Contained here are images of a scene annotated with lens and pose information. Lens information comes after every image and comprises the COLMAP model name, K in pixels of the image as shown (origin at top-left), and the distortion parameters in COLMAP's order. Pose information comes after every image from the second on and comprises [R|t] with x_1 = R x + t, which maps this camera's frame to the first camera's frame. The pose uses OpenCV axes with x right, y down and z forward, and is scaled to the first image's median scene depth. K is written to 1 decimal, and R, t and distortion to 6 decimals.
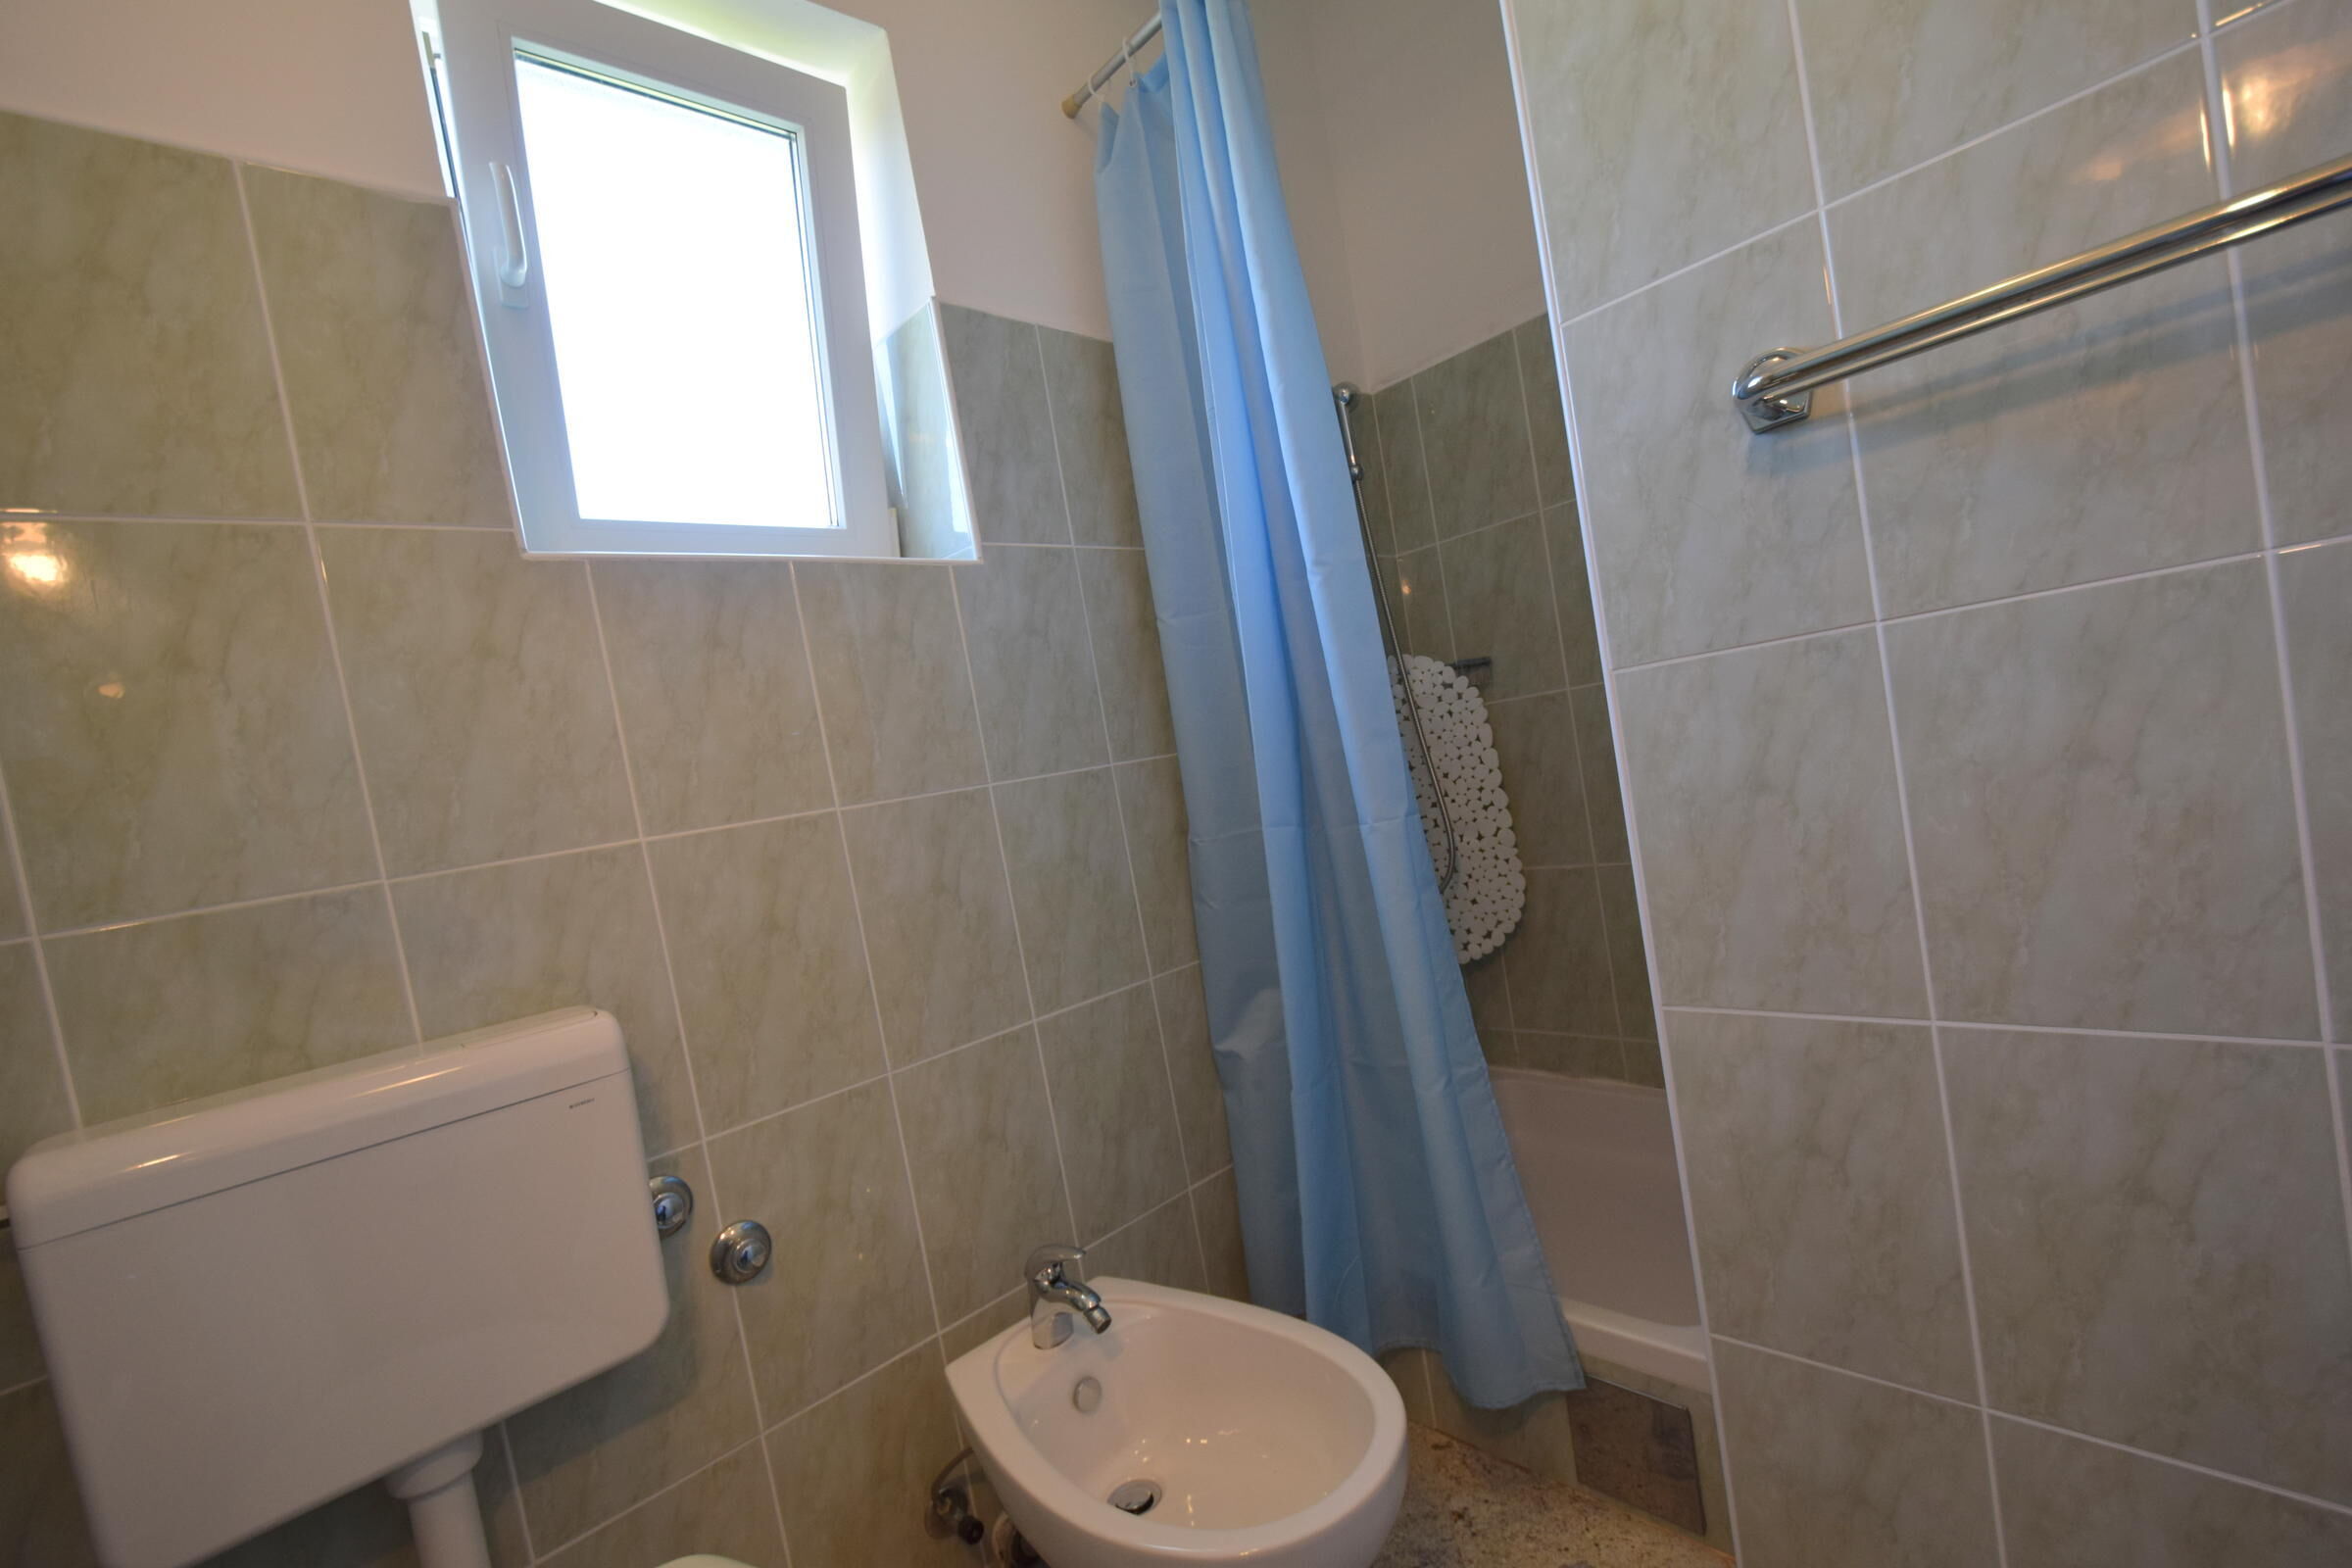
lens RADIAL K [[1020.1, 0, 1182.7], [0, 1020.1, 813.4], [0, 0, 1]] dist [0.013693, -0.011618]
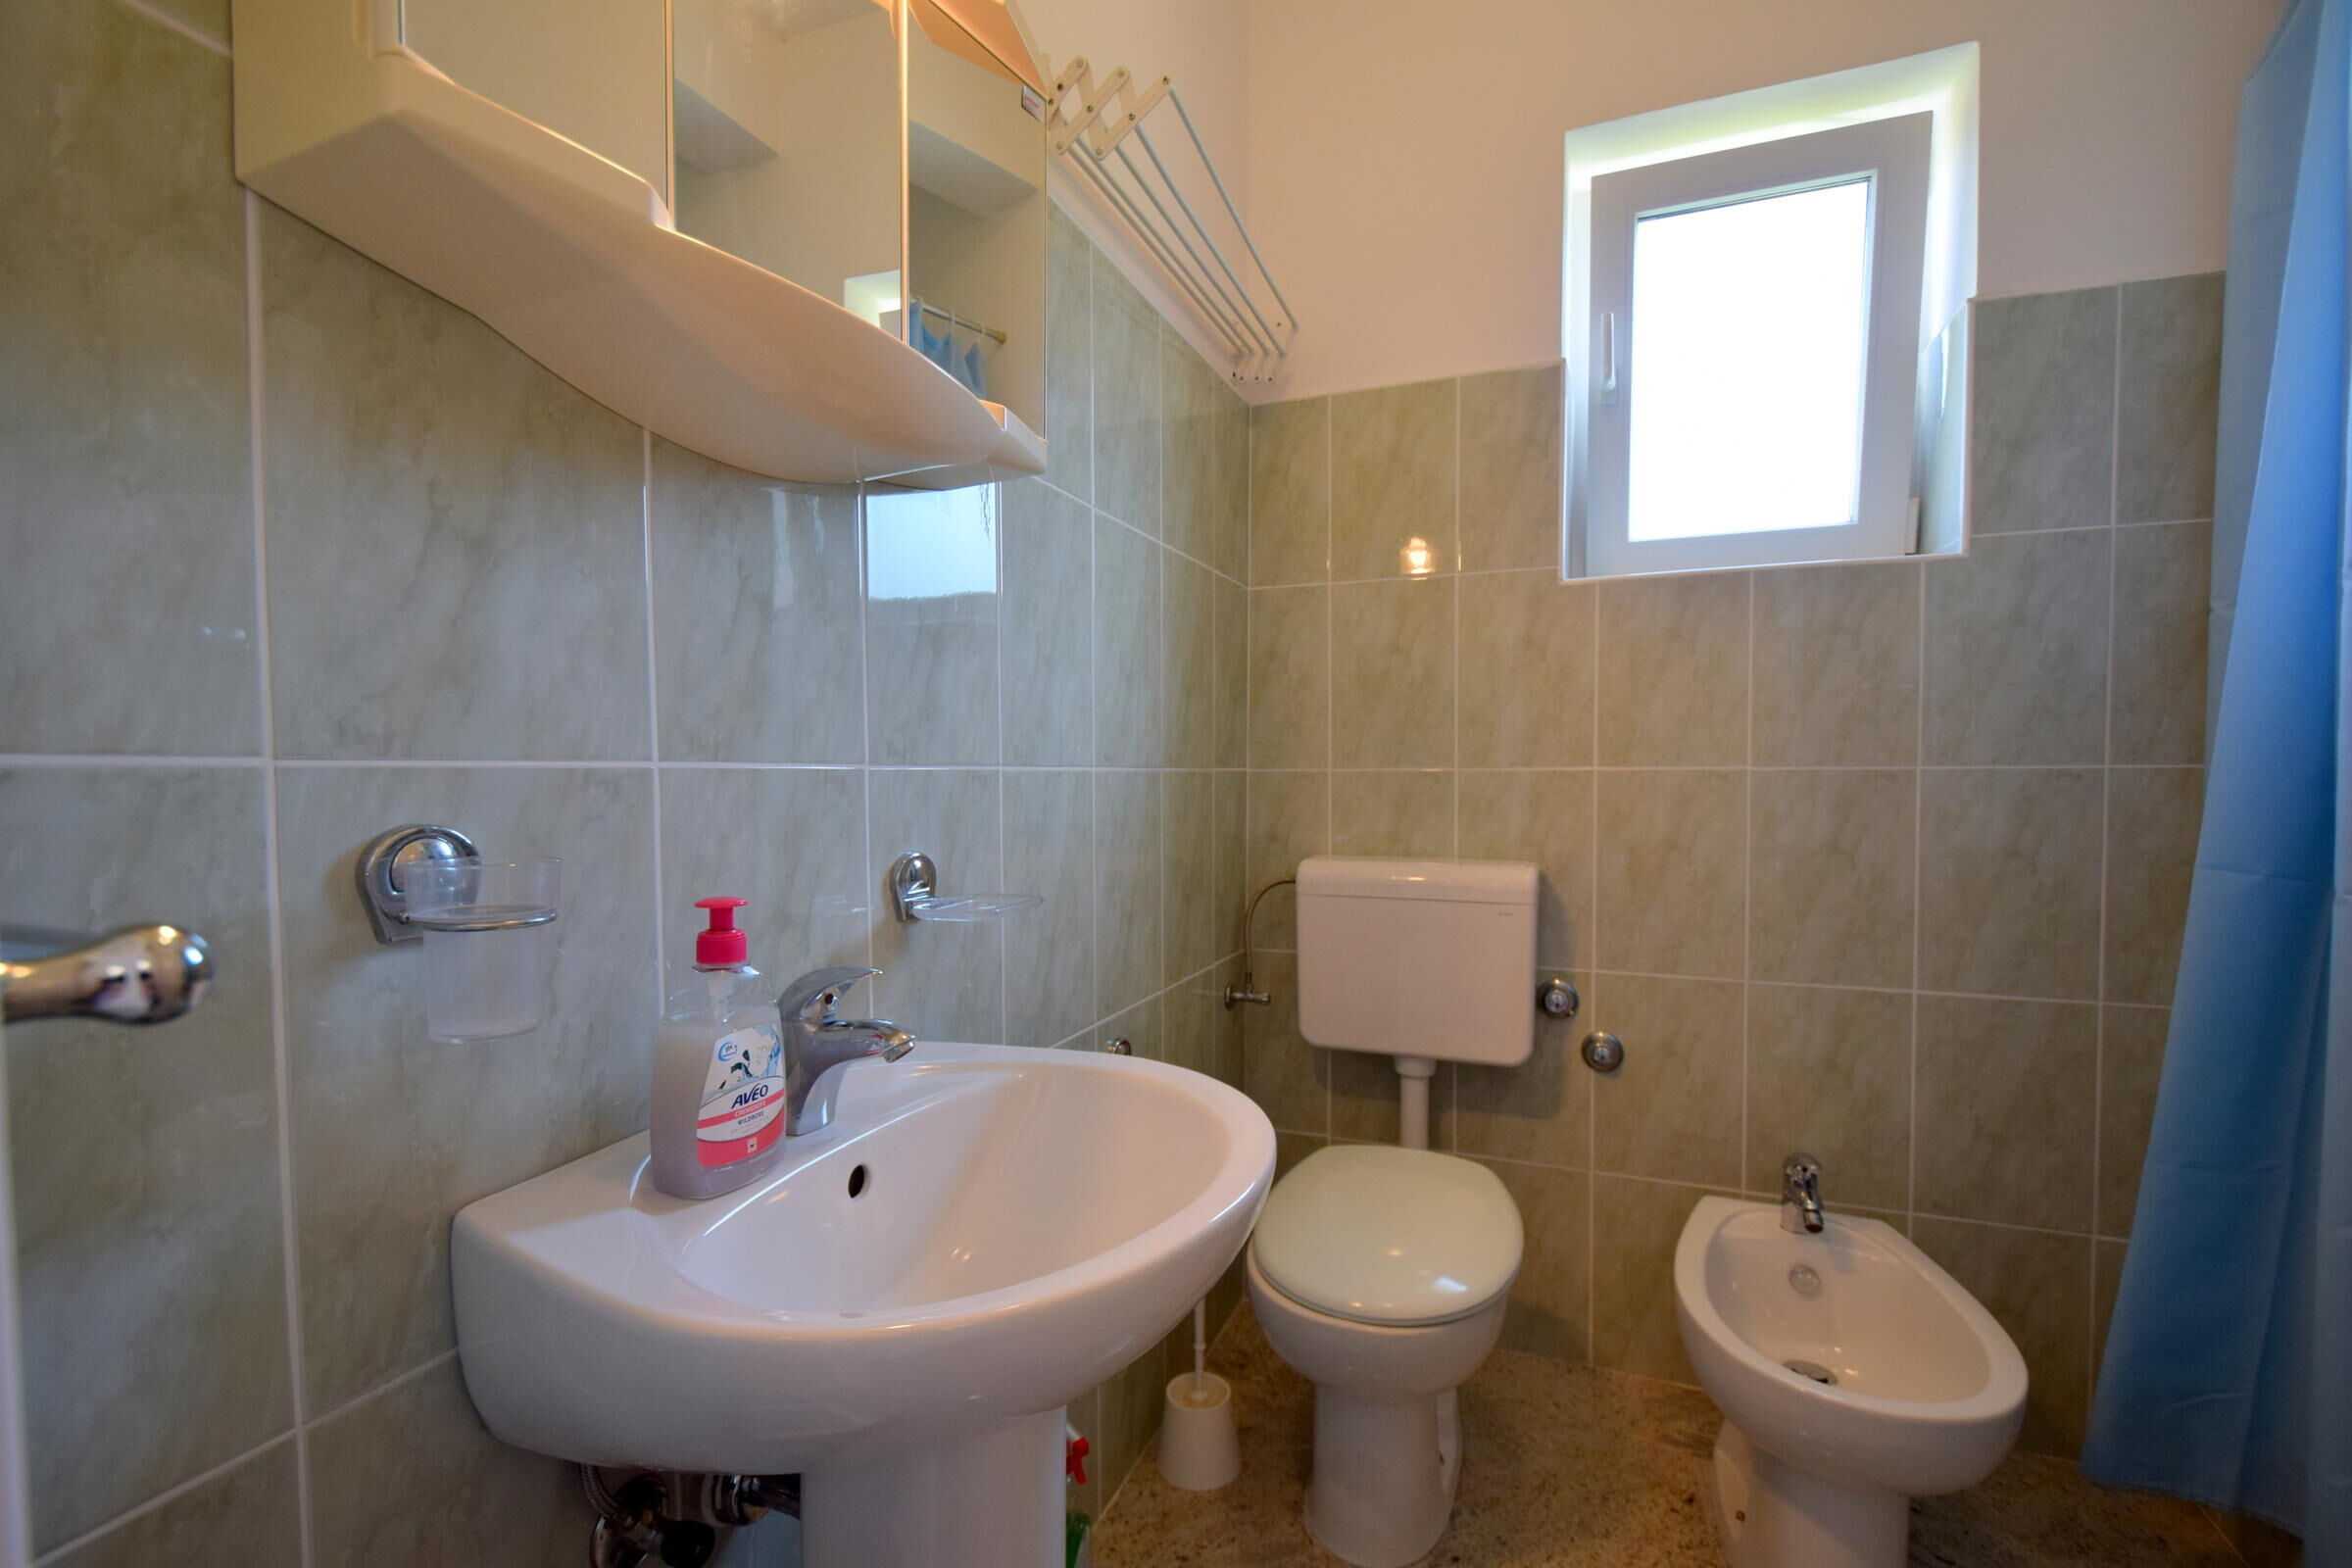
lens RADIAL K [[1020.1, 0, 1182.7], [0, 1020.1, 813.4], [0, 0, 1]] dist [0.013693, -0.011618]
pose [[0.413643, 0.205267, -0.886998, 0.503724], [-0.109939, 0.978385, 0.175147, -0.093352], [0.903777, 0.025067, 0.427269, -0.176567]]
